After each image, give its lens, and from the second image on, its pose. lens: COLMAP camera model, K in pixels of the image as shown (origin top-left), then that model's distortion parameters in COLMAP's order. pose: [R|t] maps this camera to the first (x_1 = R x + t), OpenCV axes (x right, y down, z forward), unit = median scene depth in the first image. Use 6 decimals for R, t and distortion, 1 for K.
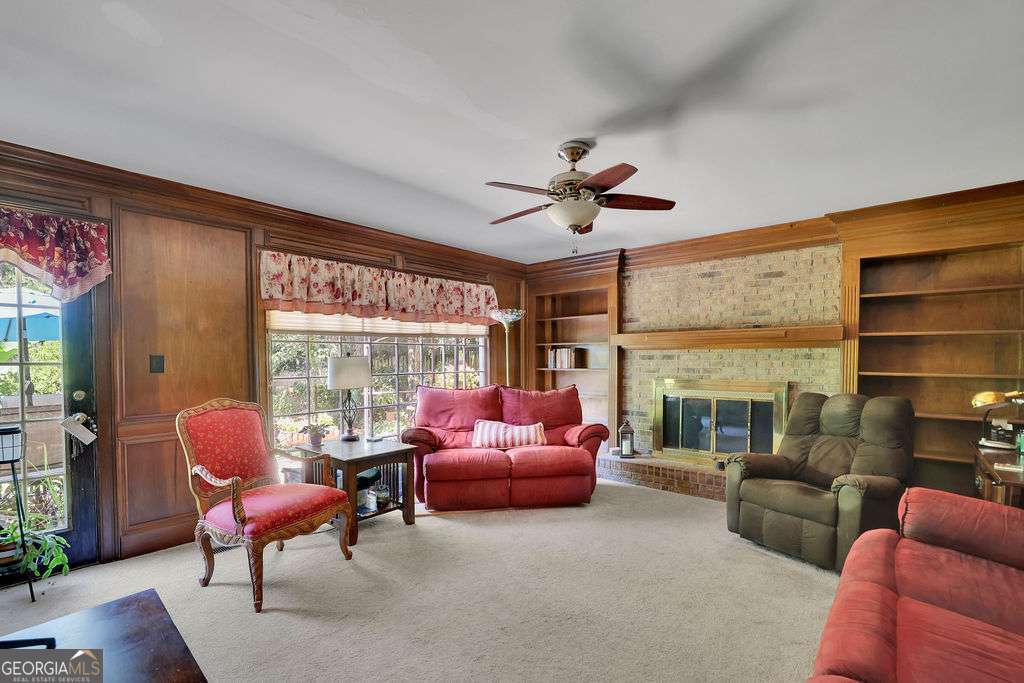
lens RADIAL K [[454.3, 0, 503.7], [0, 454.3, 375.3], [0, 0, 1]] dist [-0.021169, 0.000319]
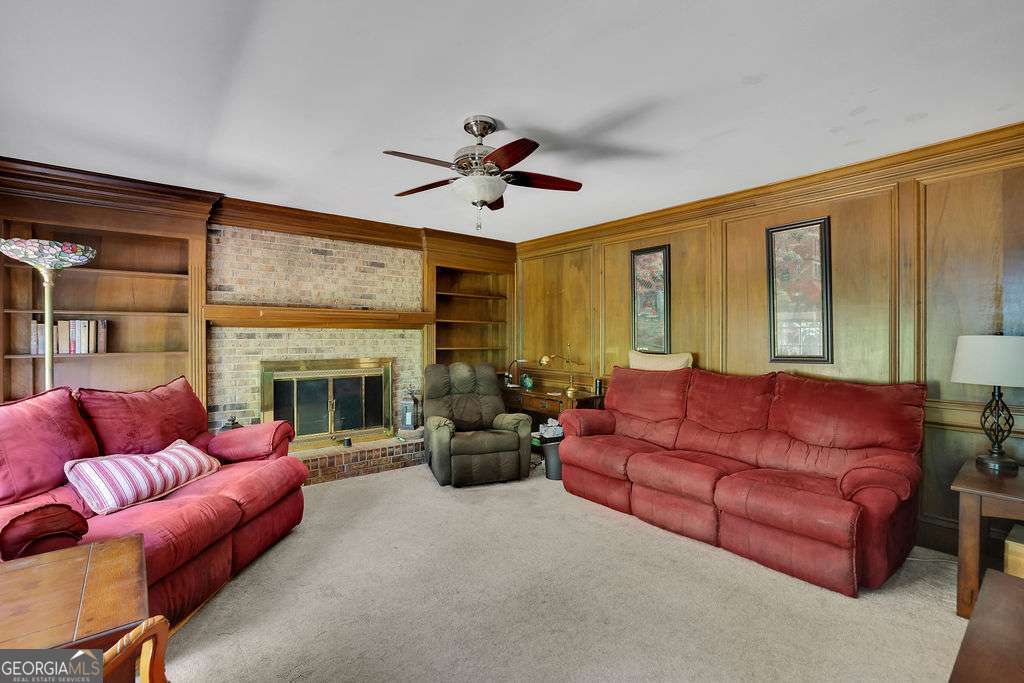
lens RADIAL K [[454.3, 0, 510.3], [0, 454.3, 336.6], [0, 0, 1]] dist [-0.021169, 0.000319]
pose [[0.171691, 0.004238, 0.985142, -0.463978], [0.034481, 0.999352, -0.010308, -0.016041], [-0.984547, 0.035739, 0.171434, 0.457118]]
